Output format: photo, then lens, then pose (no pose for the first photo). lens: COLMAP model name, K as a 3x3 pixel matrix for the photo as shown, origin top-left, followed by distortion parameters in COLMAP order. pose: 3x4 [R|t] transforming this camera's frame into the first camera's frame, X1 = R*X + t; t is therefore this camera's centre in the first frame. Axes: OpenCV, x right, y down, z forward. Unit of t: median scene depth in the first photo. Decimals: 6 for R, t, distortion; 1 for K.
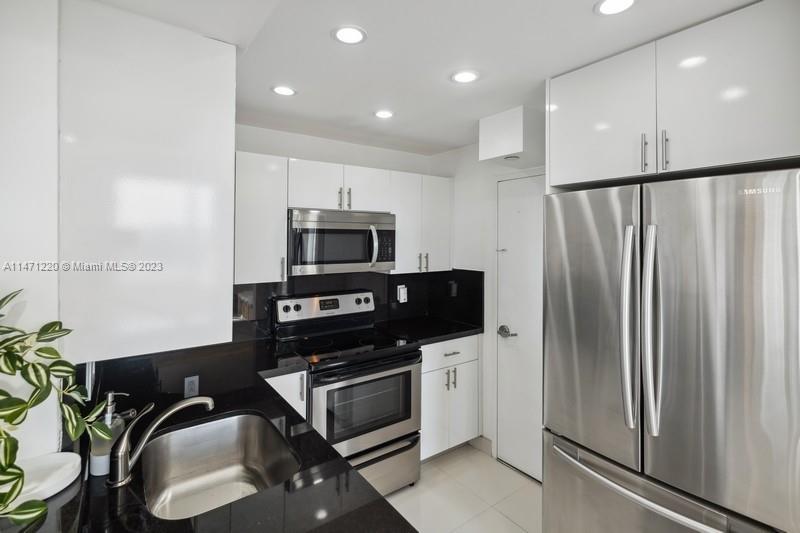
lens RADIAL K [[375.7, 0, 393.3], [0, 375.7, 239.5], [0, 0, 1]] dist [-0.001309, -0.000483]
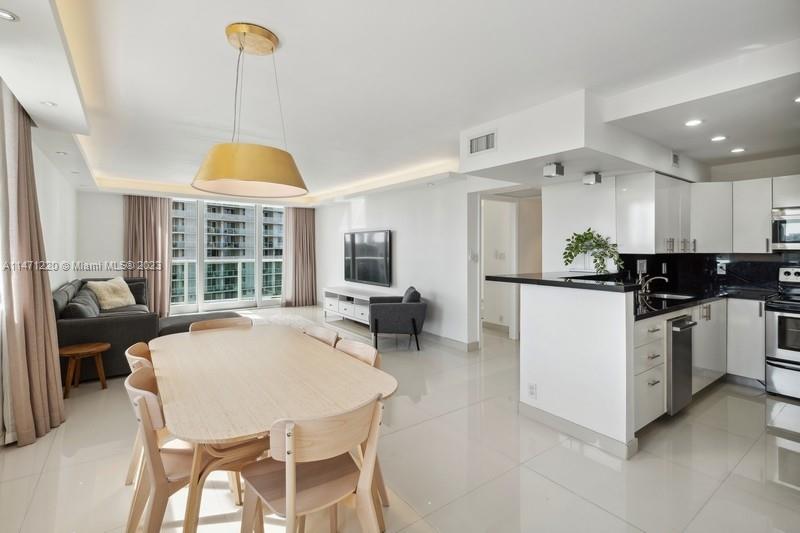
lens RADIAL K [[375.7, 0, 388.7], [0, 375.7, 251.8], [0, 0, 1]] dist [-0.001309, -0.000483]
pose [[-0.012252, 0.005473, -0.999910, 1.194138], [-0.000273, 0.999985, 0.005477, 0.083271], [0.999925, 0.000340, -0.012250, -0.571360]]
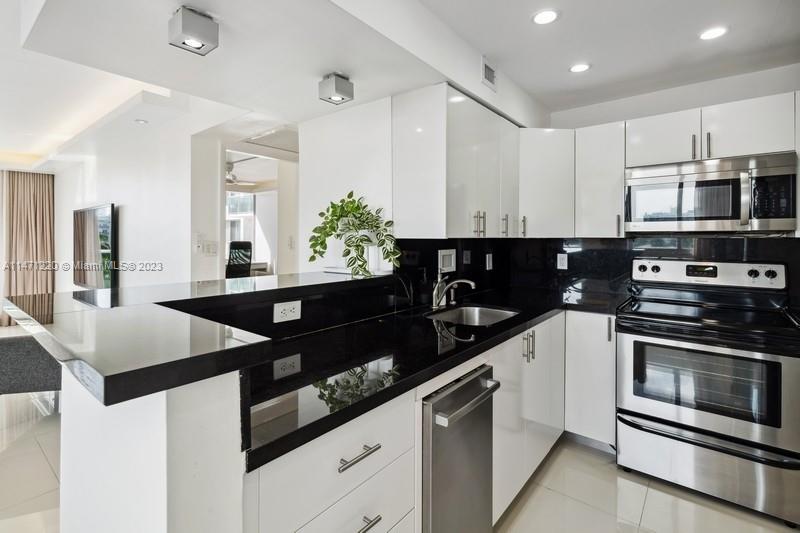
lens RADIAL K [[375.7, 0, 398.8], [0, 375.7, 242.1], [0, 0, 1]] dist [-0.001309, -0.000483]
pose [[0.253708, 0.013918, -0.967181, 0.502957], [0.000805, 0.999893, 0.014600, 0.093405], [0.967280, -0.004483, 0.253670, 0.097951]]
